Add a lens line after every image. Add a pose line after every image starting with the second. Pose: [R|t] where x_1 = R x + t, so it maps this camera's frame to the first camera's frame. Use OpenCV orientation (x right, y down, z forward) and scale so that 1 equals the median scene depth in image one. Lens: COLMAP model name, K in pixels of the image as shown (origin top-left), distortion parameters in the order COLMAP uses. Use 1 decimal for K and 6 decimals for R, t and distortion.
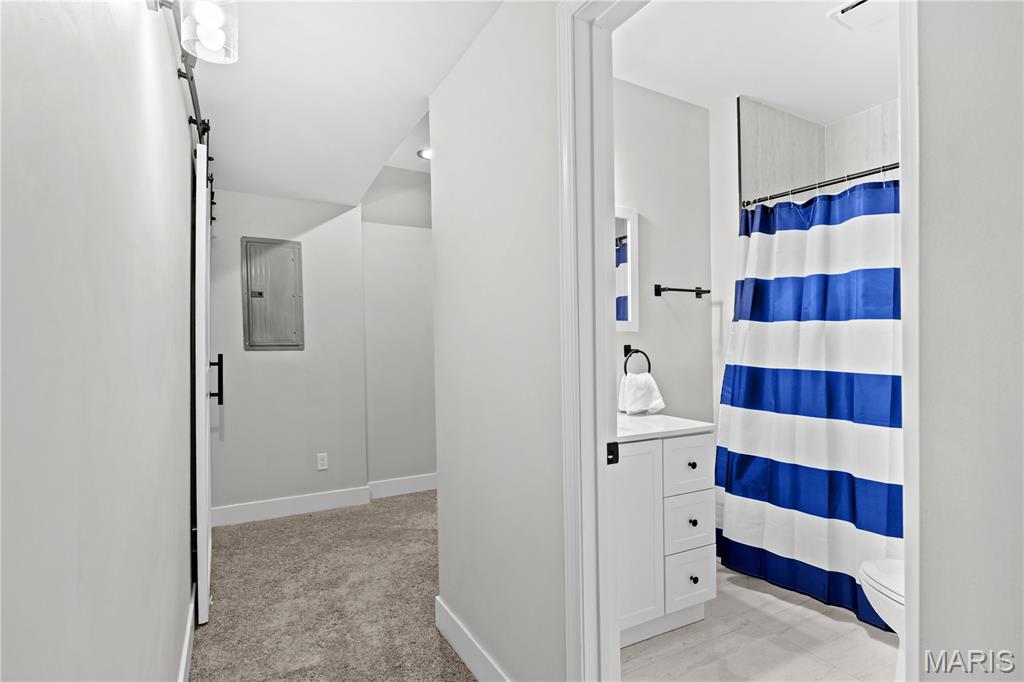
lens RADIAL K [[522.9, 0, 500.0], [0, 522.9, 343.3], [0, 0, 1]] dist [0.000228, -0.000282]
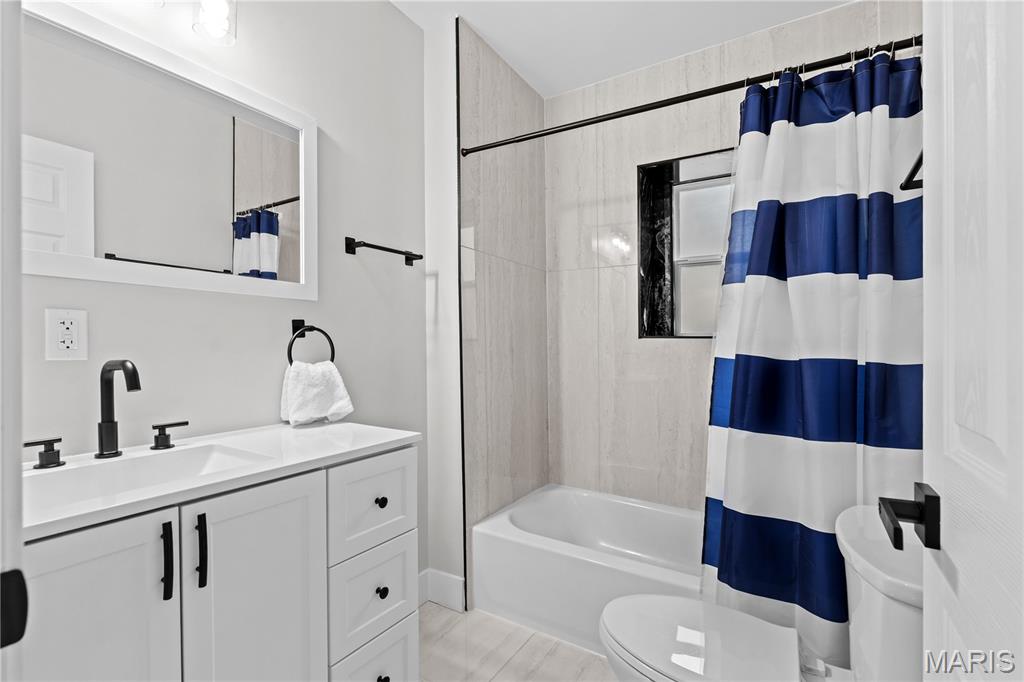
lens RADIAL K [[474.8, 0, 512.0], [0, 474.8, 341.0], [0, 0, 1]] dist [0.000262, 0.000025]
pose [[0.867213, 0.010075, 0.497835, 0.184684], [-0.004577, 0.999914, -0.012263, 0.037540], [-0.497916, 0.008356, 0.867185, 0.357405]]
